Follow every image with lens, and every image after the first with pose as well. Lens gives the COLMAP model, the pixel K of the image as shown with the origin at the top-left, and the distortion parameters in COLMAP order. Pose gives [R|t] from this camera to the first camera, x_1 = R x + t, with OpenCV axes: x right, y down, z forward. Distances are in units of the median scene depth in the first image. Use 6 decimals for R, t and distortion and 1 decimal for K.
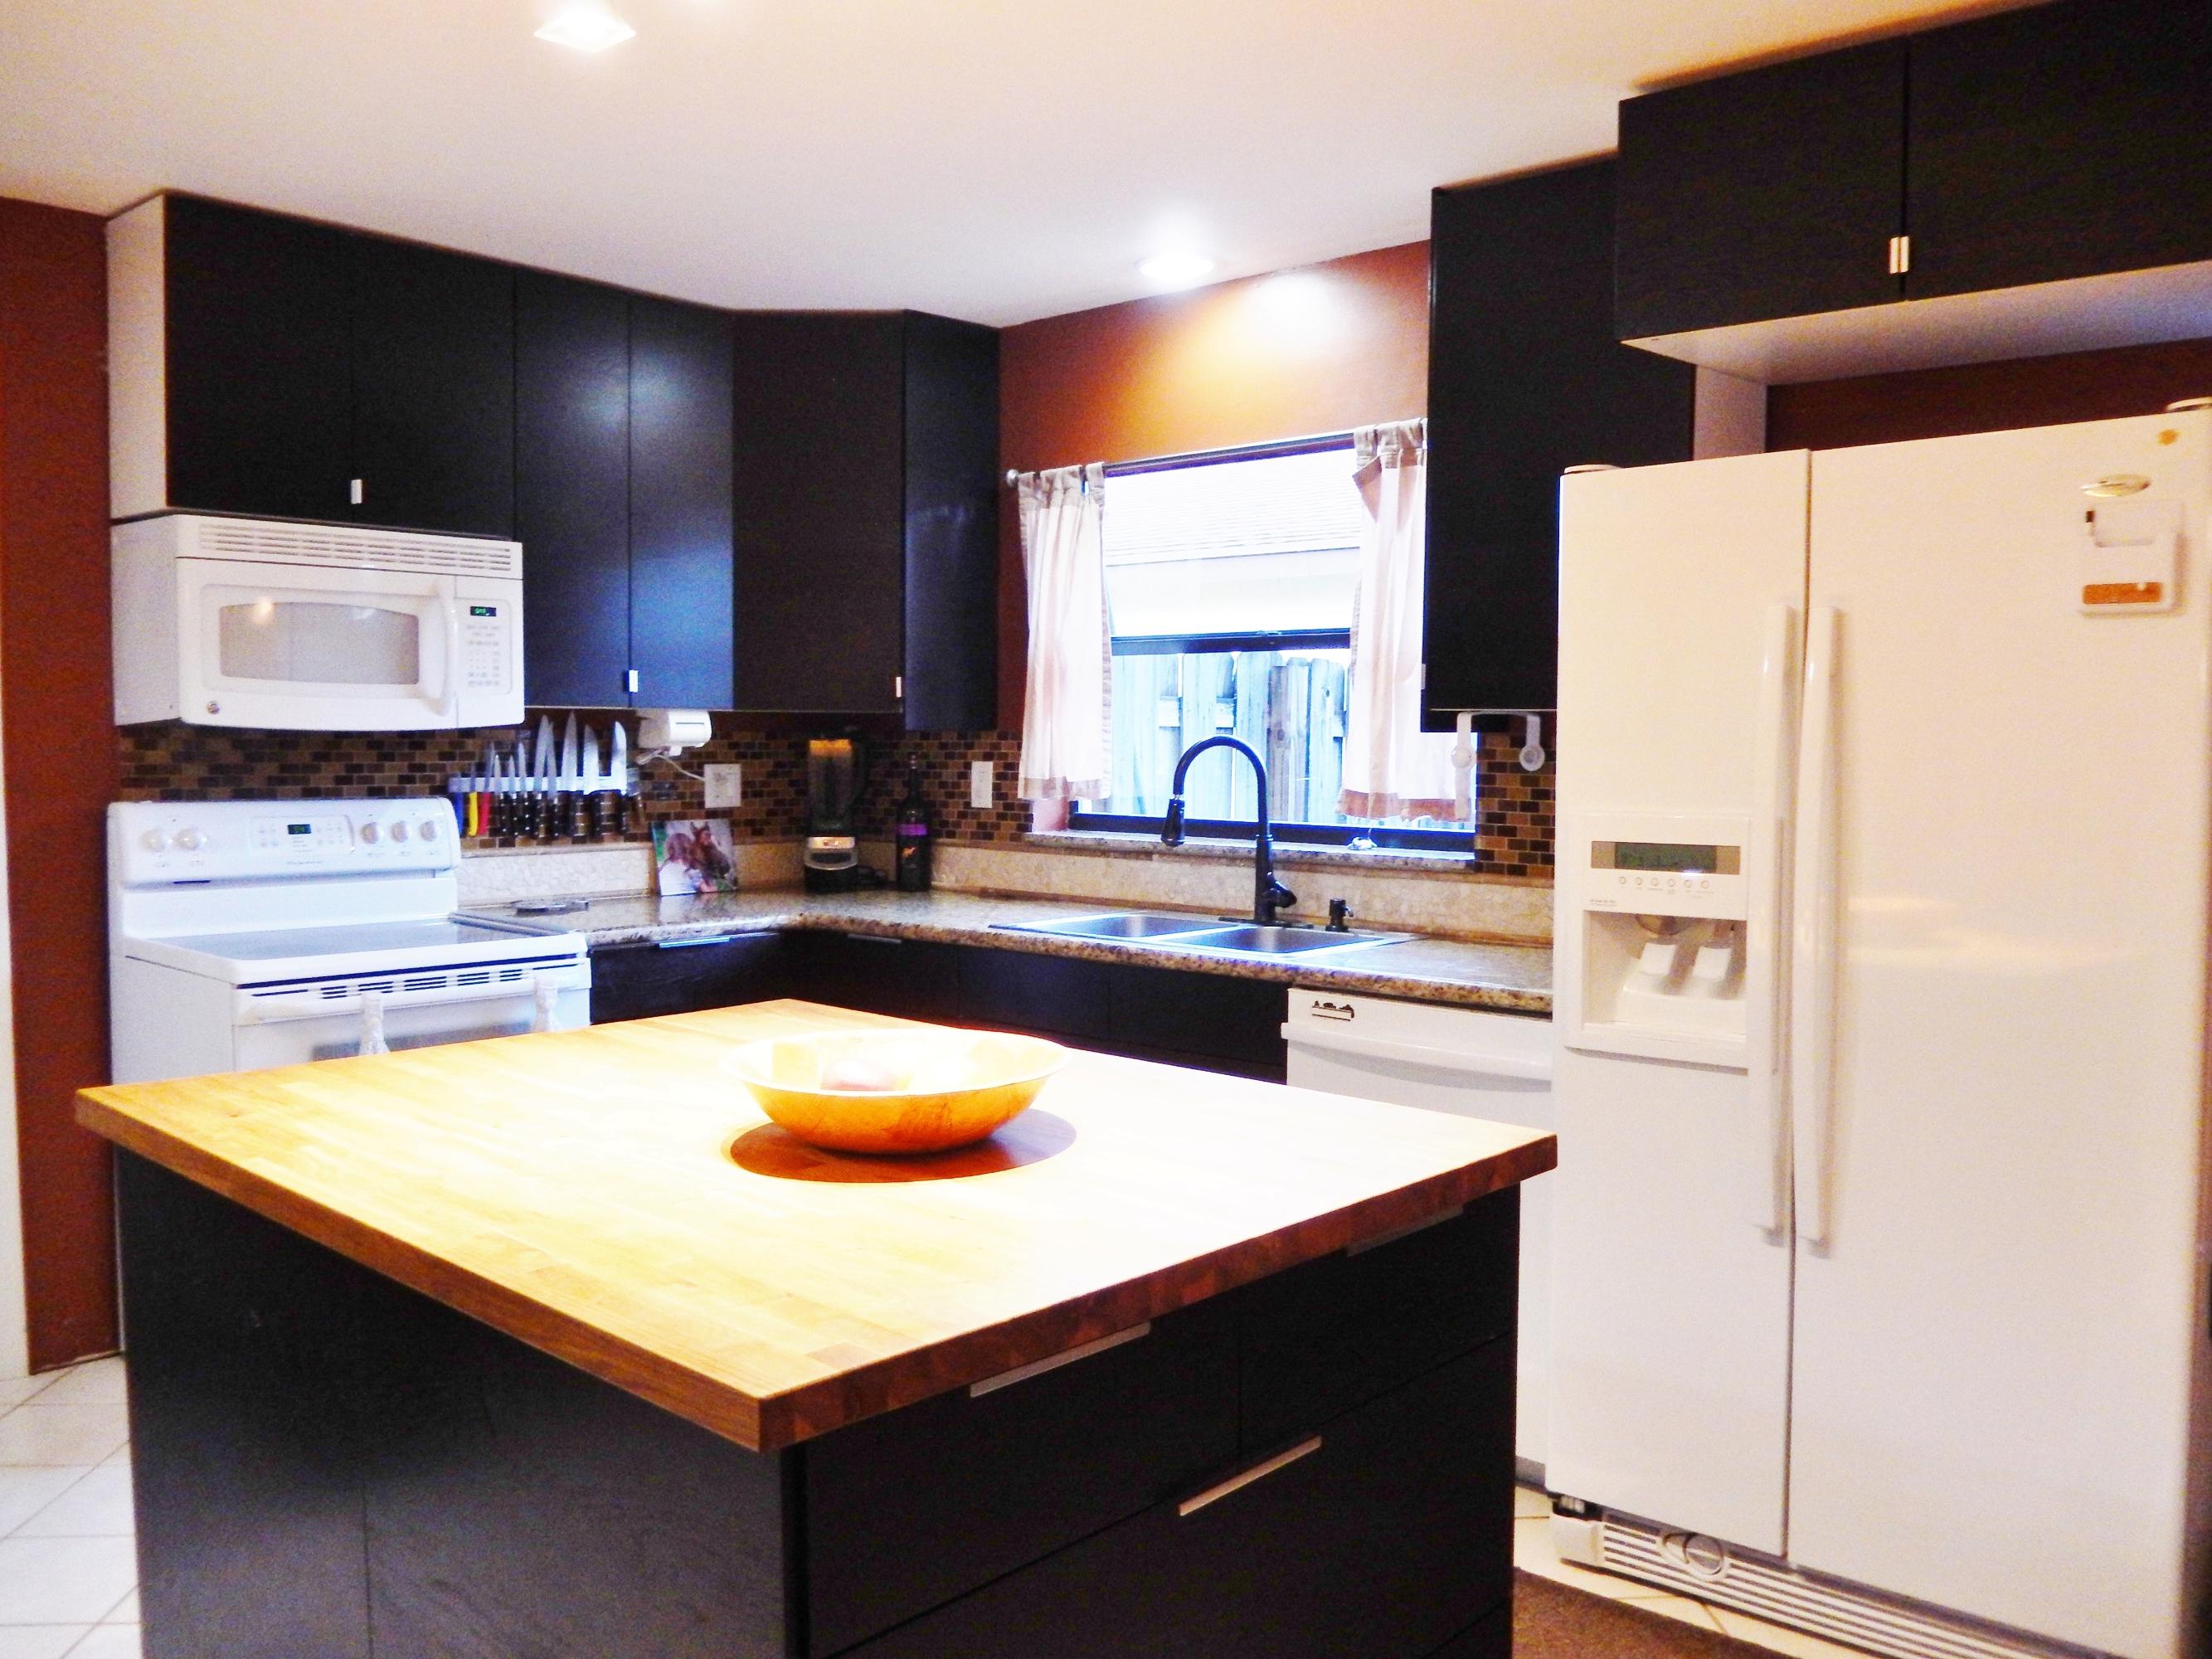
lens RADIAL K [[1794.4, 0, 1106.0], [0, 1794.4, 829.5], [0, 0, 1]] dist [-0.051051, 0.012439]
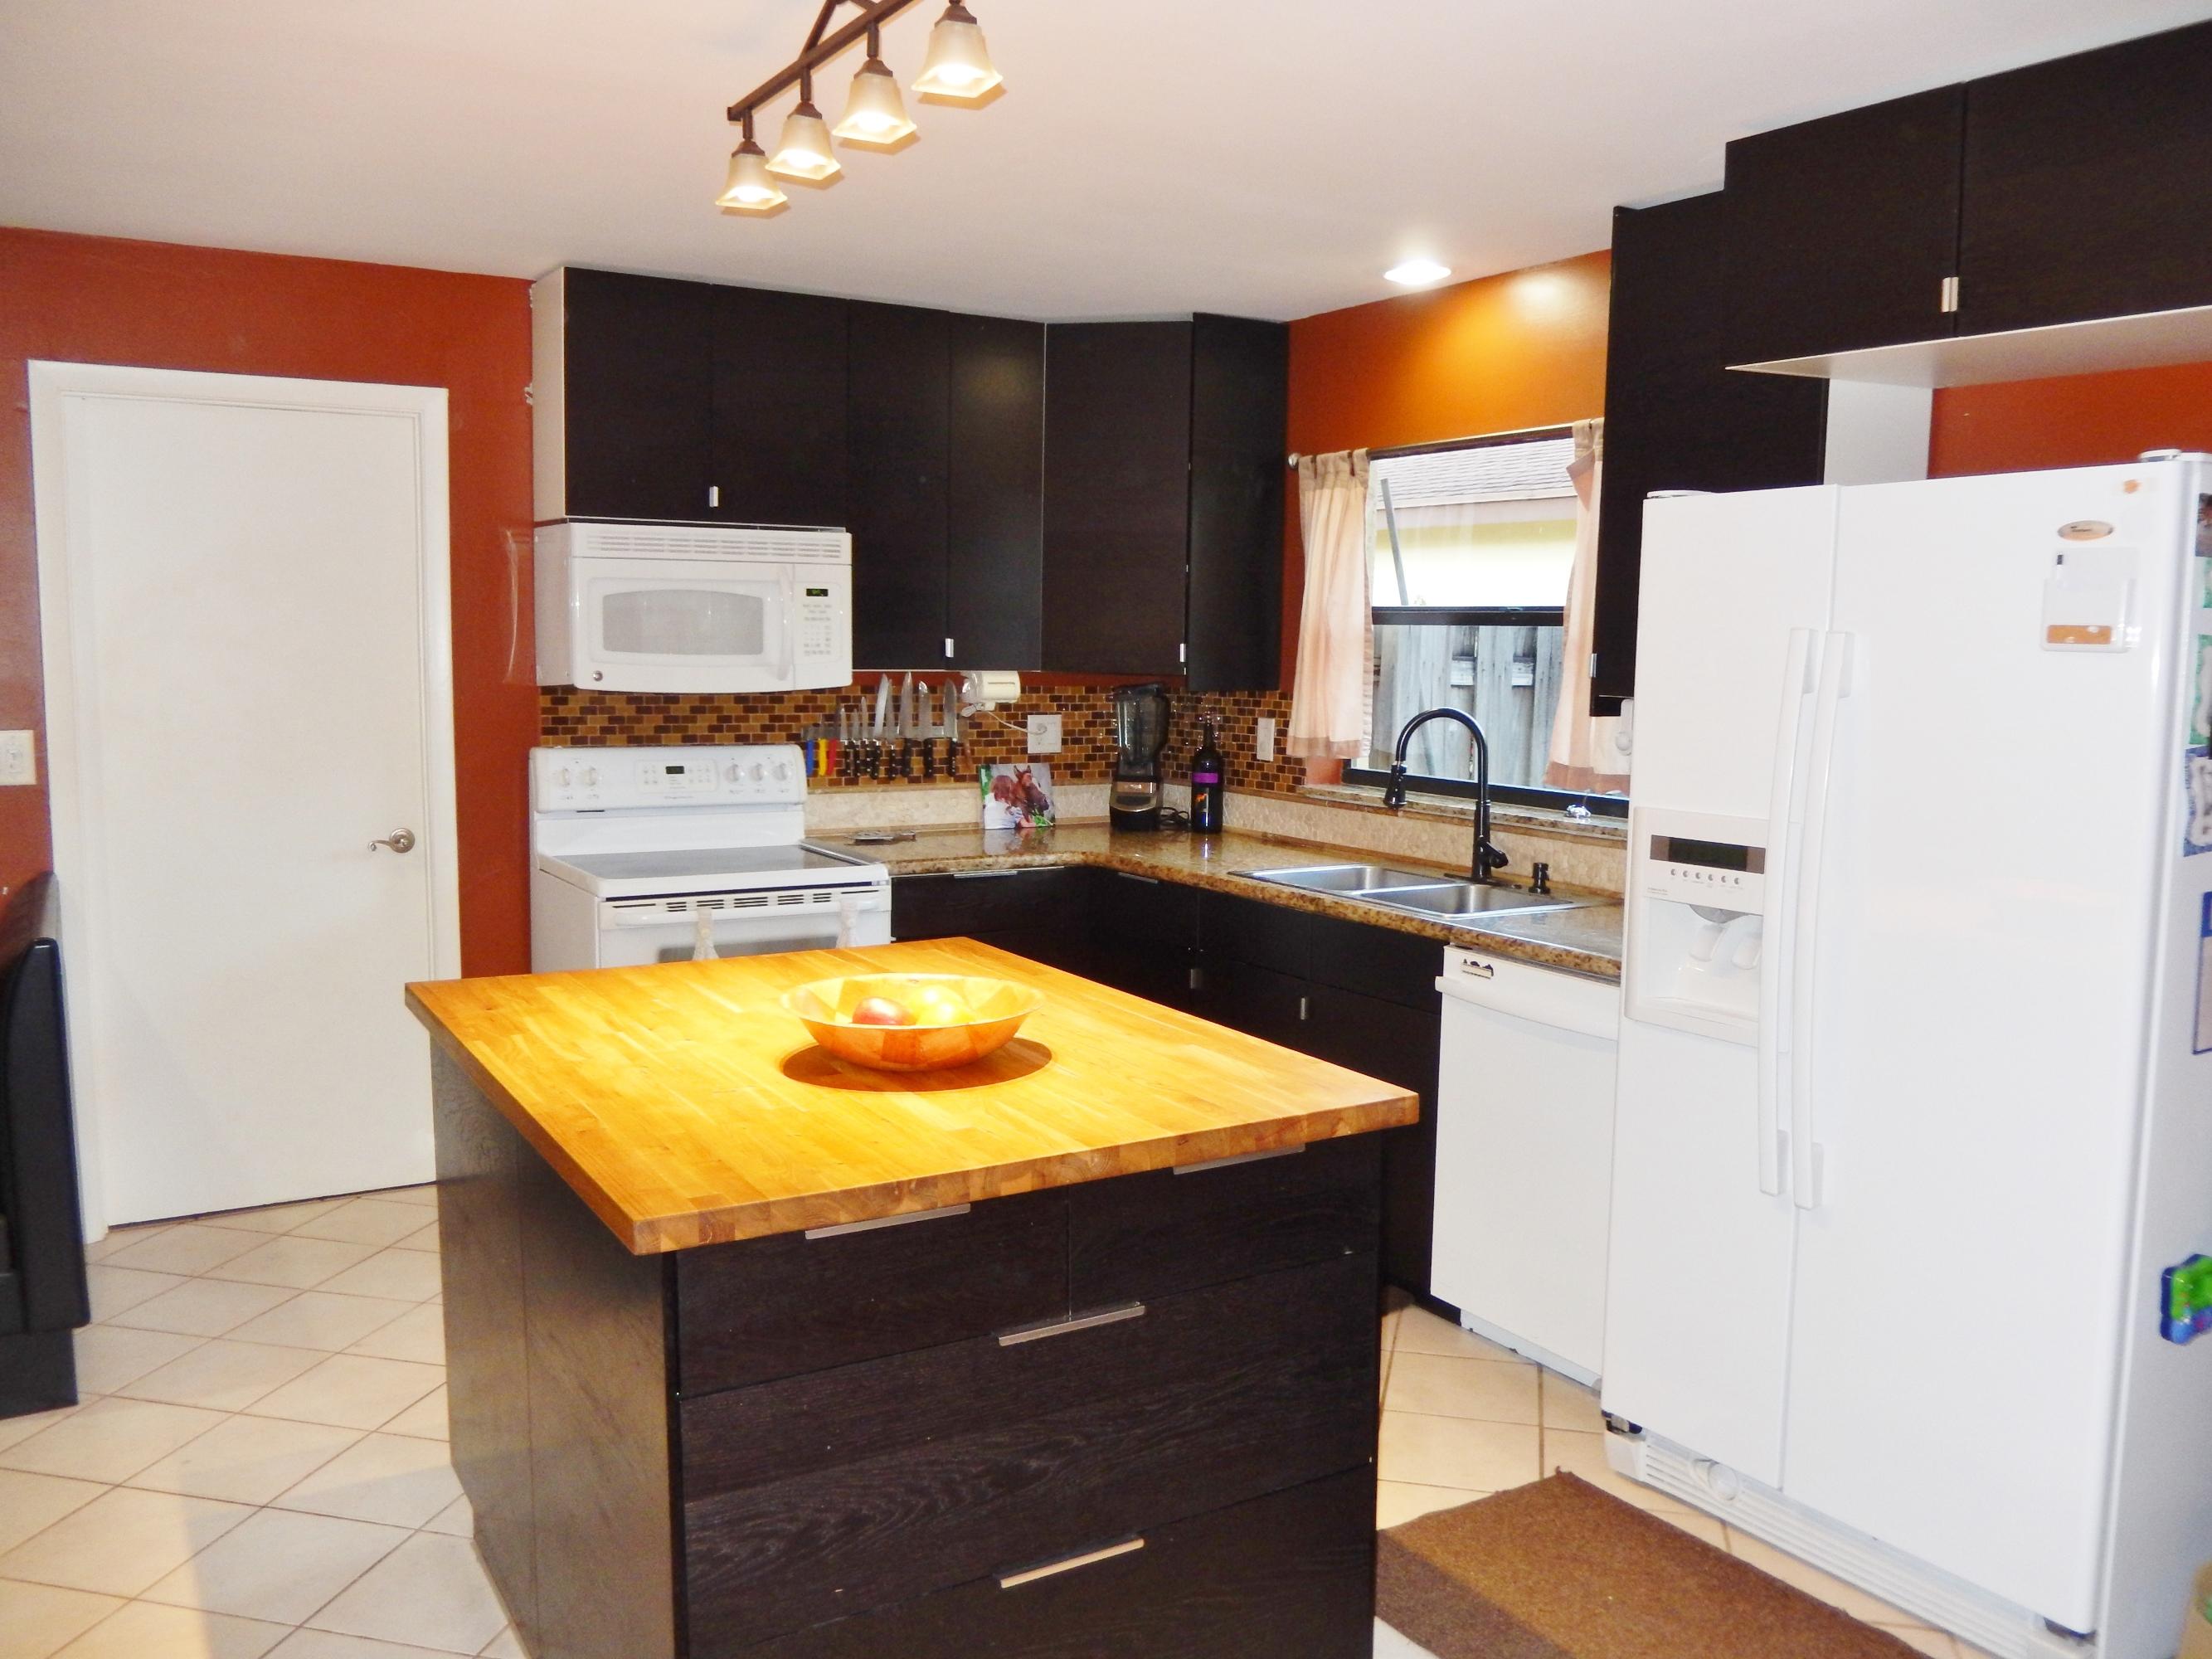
lens RADIAL K [[1794.4, 0, 1106.0], [0, 1794.4, 829.5], [0, 0, 1]] dist [-0.051051, 0.012439]
pose [[0.959615, 0.038912, -0.278614, 0.172775], [-0.024286, 0.998149, 0.055757, -0.034026], [0.280268, -0.046739, 0.958783, -0.104113]]
